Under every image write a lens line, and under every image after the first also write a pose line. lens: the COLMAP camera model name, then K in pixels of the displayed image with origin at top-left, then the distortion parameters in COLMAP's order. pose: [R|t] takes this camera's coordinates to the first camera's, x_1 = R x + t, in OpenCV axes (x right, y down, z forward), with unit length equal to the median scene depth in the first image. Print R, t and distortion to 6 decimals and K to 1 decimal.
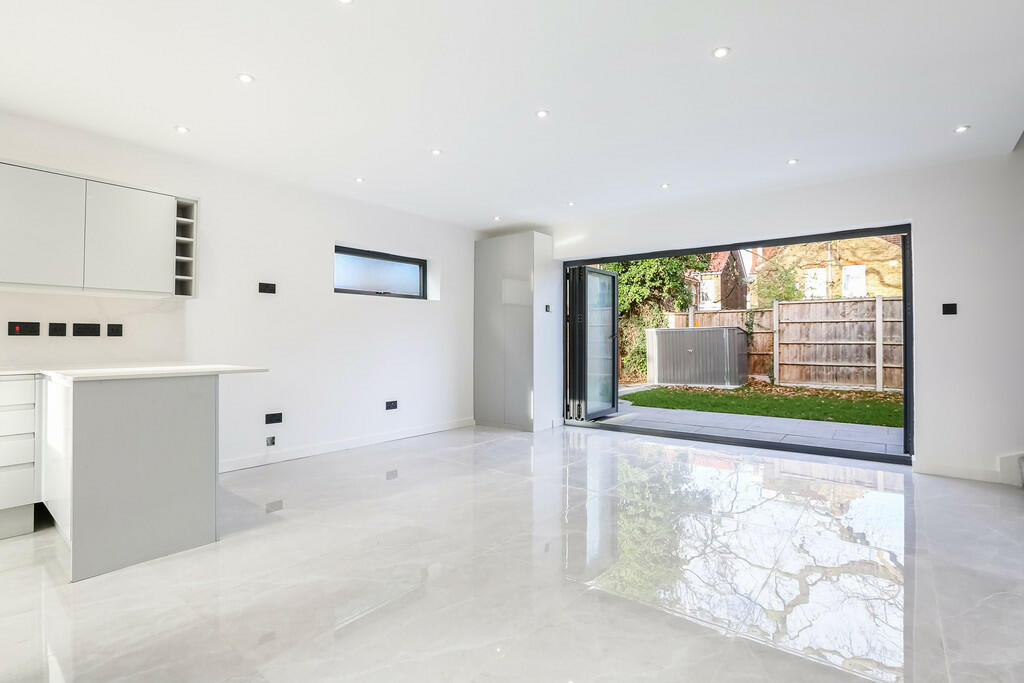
lens RADIAL K [[468.4, 0, 489.3], [0, 468.4, 332.0], [0, 0, 1]] dist [-0.032603, 0.003763]
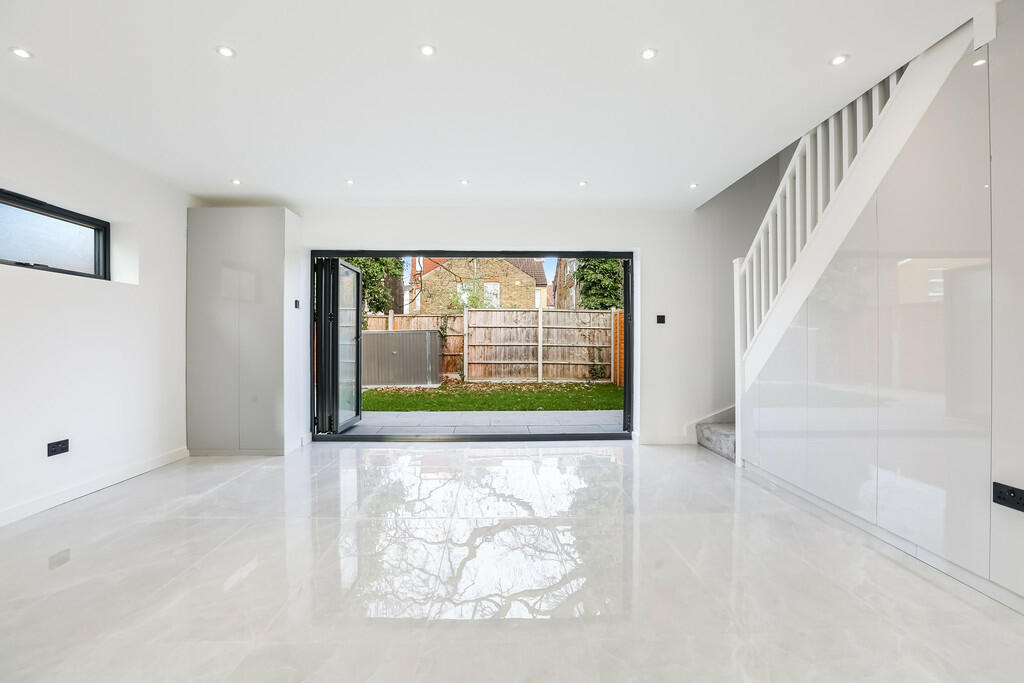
lens RADIAL K [[468.4, 0, 458.5], [0, 468.4, 344.6], [0, 0, 1]] dist [-0.032603, 0.003763]
pose [[0.771189, -0.003130, 0.636598, -0.140860], [-0.011479, 0.999757, 0.018822, 0.002127], [-0.636503, -0.021823, 0.770966, 0.141187]]
